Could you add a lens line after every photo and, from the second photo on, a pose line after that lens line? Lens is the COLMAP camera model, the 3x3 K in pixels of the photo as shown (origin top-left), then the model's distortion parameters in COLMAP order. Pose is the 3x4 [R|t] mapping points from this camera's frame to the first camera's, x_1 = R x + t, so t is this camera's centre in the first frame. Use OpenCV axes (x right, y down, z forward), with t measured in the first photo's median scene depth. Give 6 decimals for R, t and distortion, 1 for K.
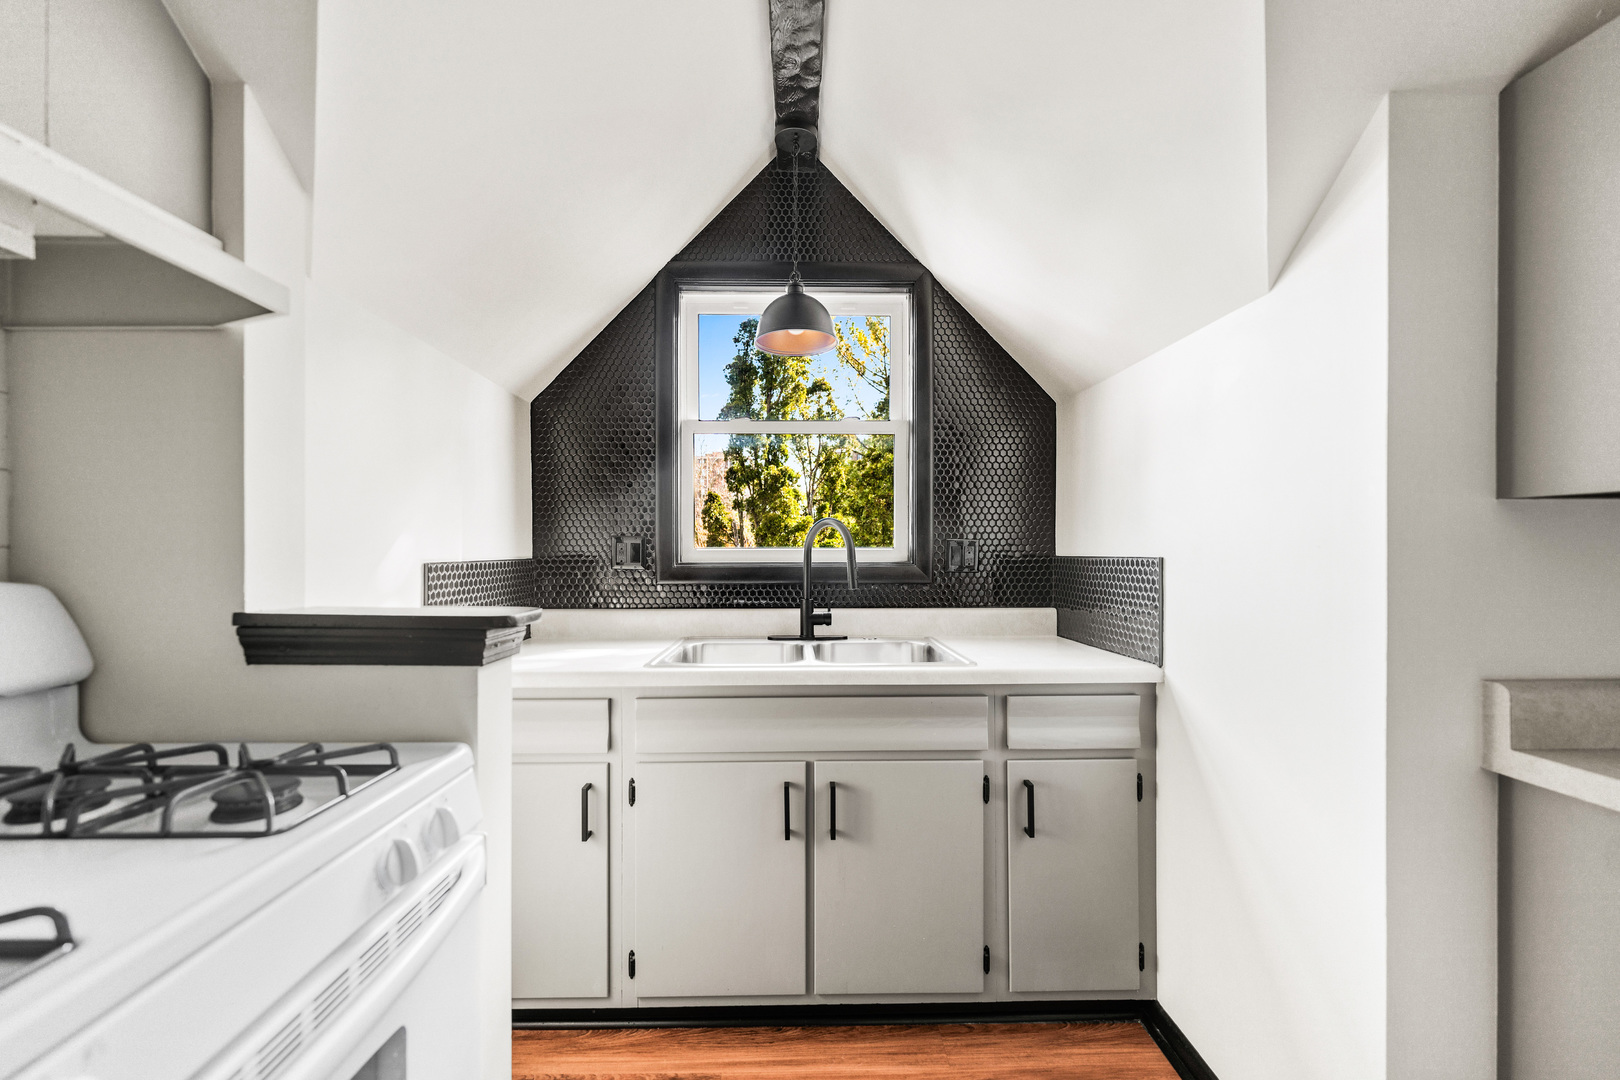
lens RADIAL K [[654.5, 0, 805.0], [0, 654.5, 551.0], [0, 0, 1]] dist [0.001628, 0.000181]
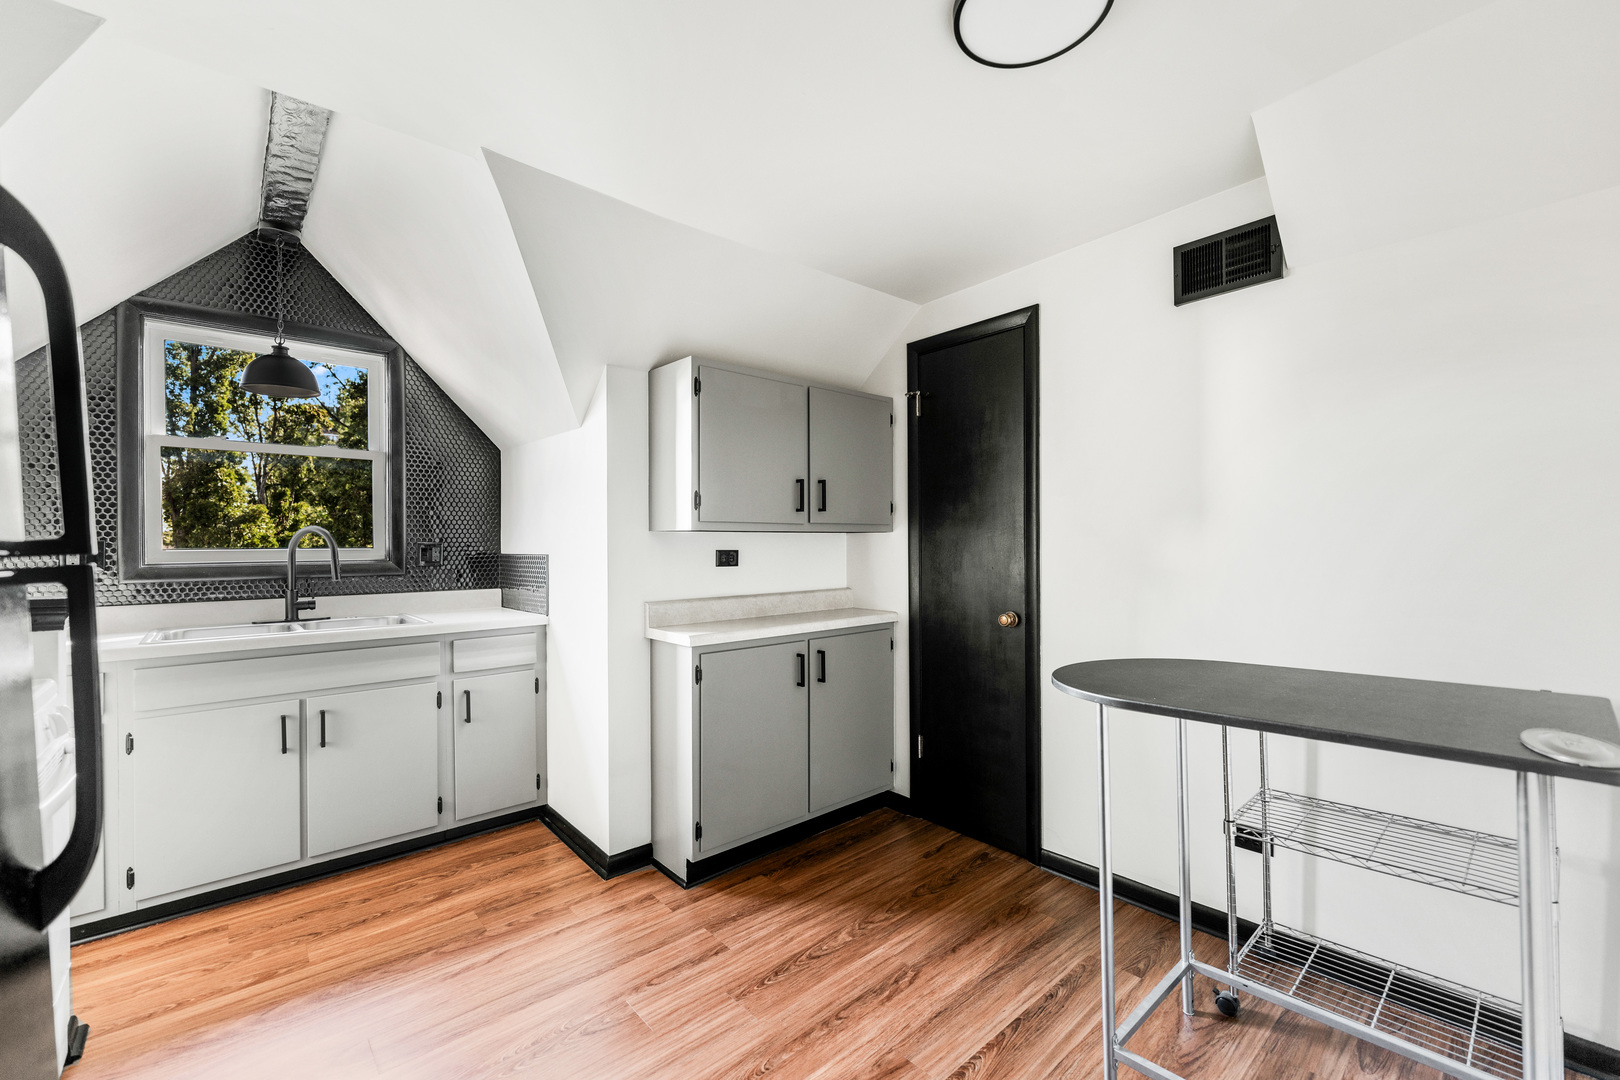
lens RADIAL K [[665.9, 0, 804.7], [0, 665.9, 545.4], [0, 0, 1]] dist [-0.000072, -0.000210]
pose [[0.764589, -0.005419, 0.644495, -0.067859], [0.003143, 0.999984, 0.004680, -0.016246], [-0.644510, -0.001552, 0.764594, -0.629641]]
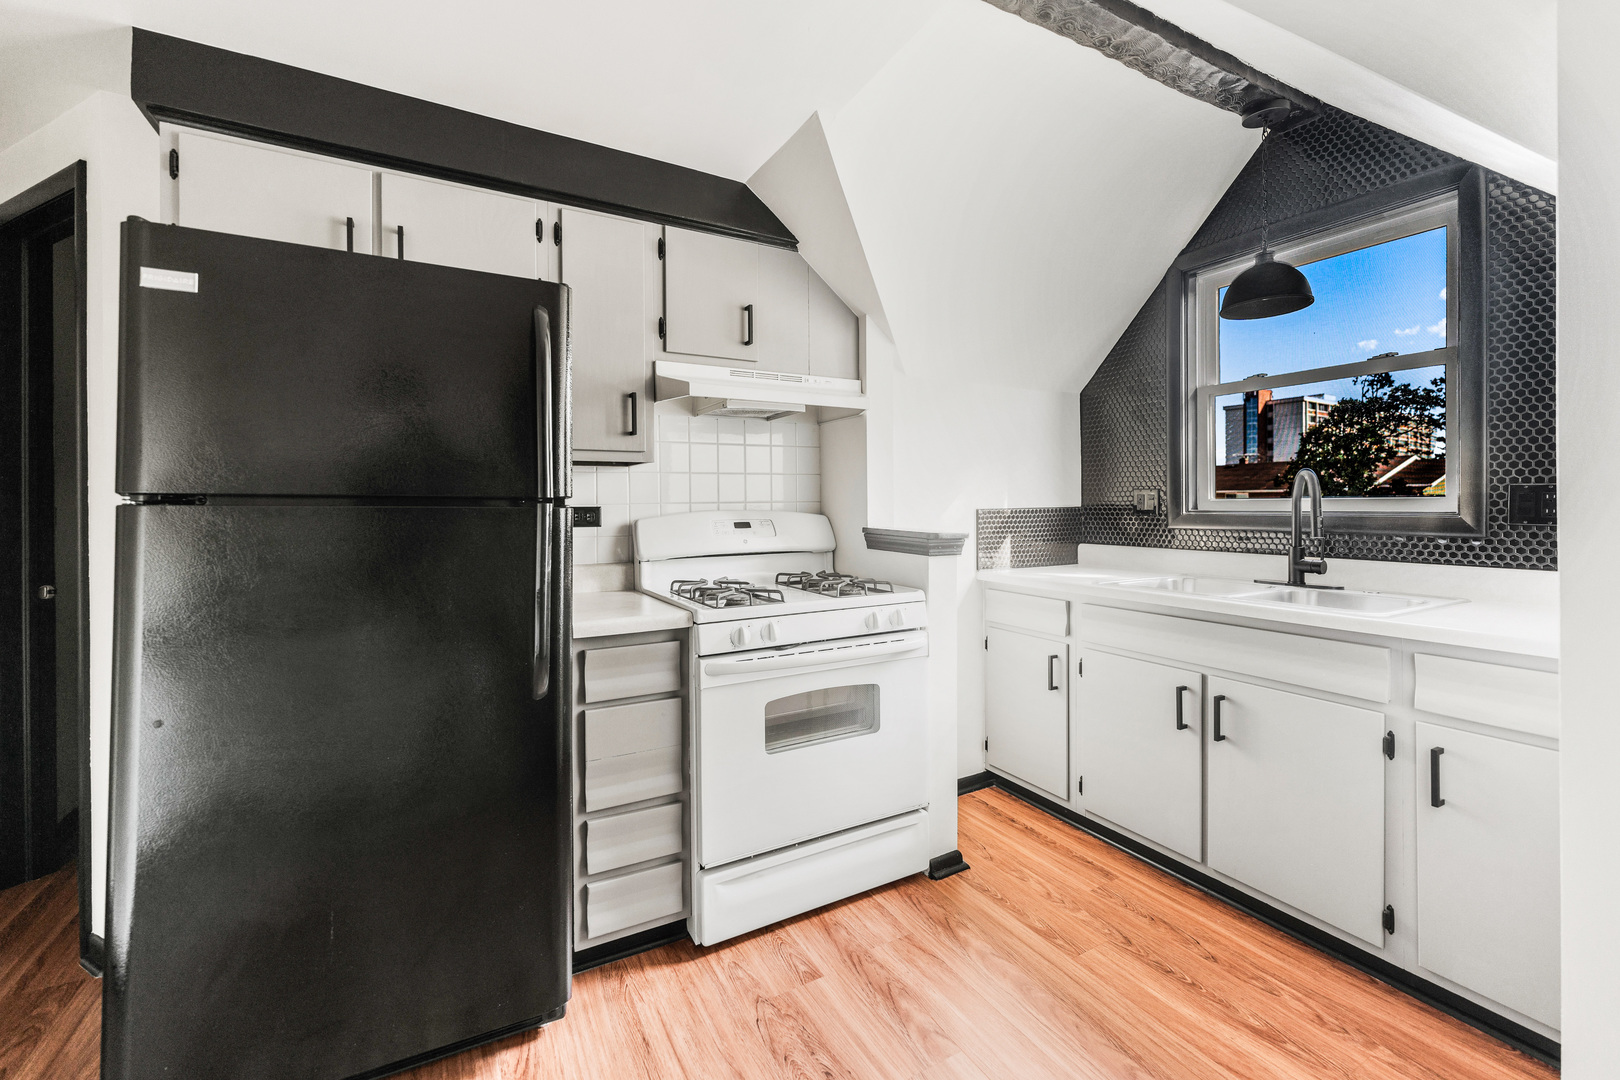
lens RADIAL K [[667.7, 0, 807.9], [0, 667.7, 502.3], [0, 0, 1]] dist [0.000481, 0.000007]
pose [[0.472235, -0.001276, -0.881472, 0.563353], [0.006291, 0.999978, 0.001923, -0.003117], [0.881450, -0.006453, 0.472233, -0.173212]]
